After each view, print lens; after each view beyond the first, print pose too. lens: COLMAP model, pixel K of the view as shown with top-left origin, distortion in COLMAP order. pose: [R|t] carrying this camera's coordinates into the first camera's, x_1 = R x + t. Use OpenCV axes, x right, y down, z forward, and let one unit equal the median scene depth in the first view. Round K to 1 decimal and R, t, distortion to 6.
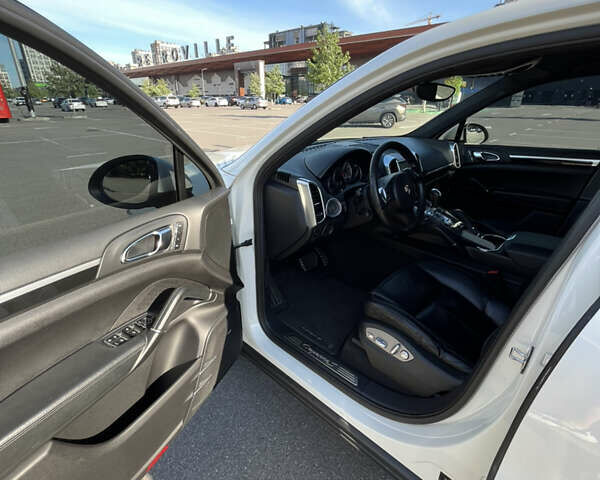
lens RADIAL K [[311.0, 0, 300.0], [0, 311.0, 240.0], [0, 0, 1]] dist [0.000465, -0.000211]
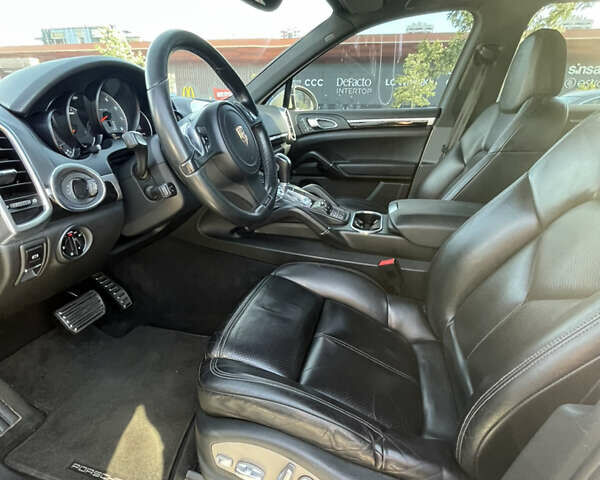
lens RADIAL K [[311.0, 0, 300.0], [0, 311.0, 240.0], [0, 0, 1]] dist [0.000465, -0.000211]
pose [[0.857917, -0.168143, 0.485497, 0.140023], [0.181968, 0.983122, 0.018933, 0.010596], [-0.480486, 0.072101, 0.874034, 0.485500]]
